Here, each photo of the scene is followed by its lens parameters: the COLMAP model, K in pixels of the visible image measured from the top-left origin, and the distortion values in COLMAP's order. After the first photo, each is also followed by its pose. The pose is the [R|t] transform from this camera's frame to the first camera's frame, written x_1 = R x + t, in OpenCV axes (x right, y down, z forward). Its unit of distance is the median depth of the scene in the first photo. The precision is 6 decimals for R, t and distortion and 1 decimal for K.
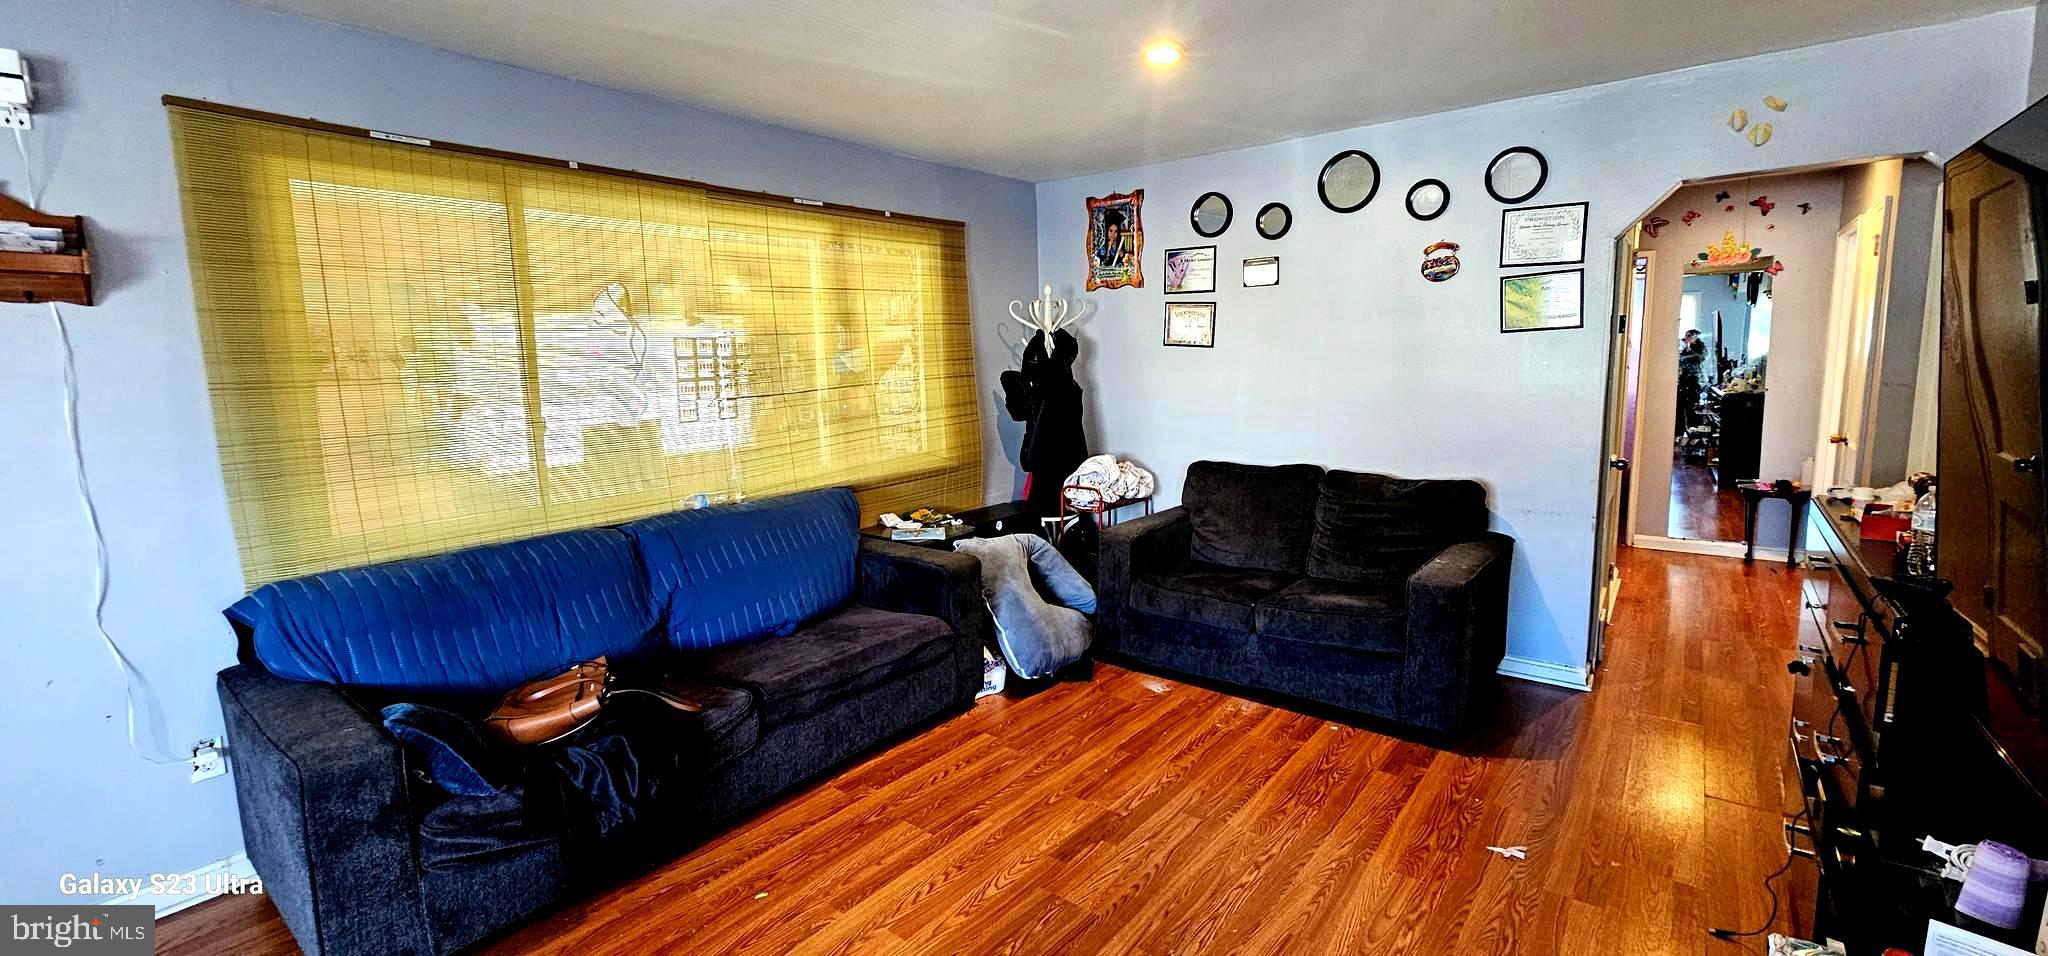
lens RADIAL K [[834.4, 0, 1024.5], [0, 834.4, 459.5], [0, 0, 1]] dist [-0.001392, -0.000571]
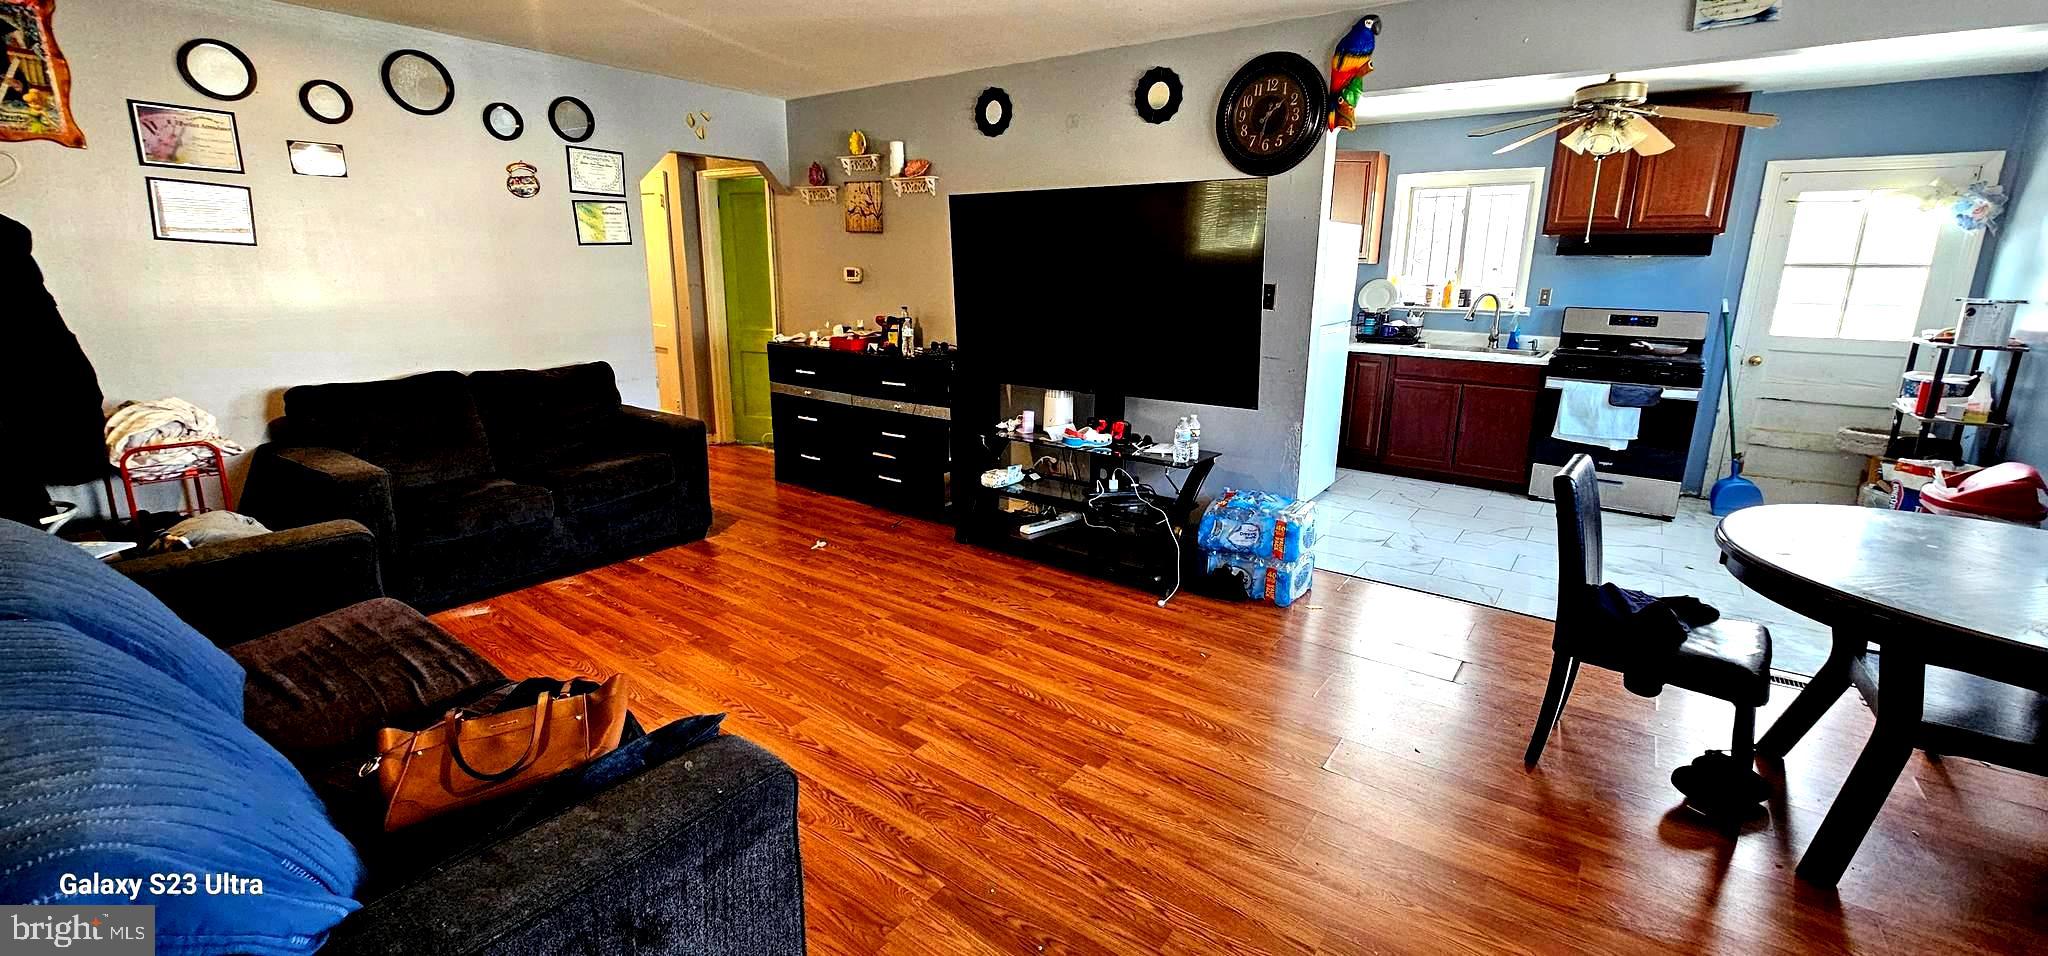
lens RADIAL K [[834.4, 0, 1024.5], [0, 834.4, 459.5], [0, 0, 1]] dist [-0.001392, -0.000571]
pose [[-0.043021, -0.199420, 0.978969, -0.743211], [0.125404, 0.971049, 0.203317, -0.006922], [-0.991173, 0.131513, -0.016768, 0.374467]]
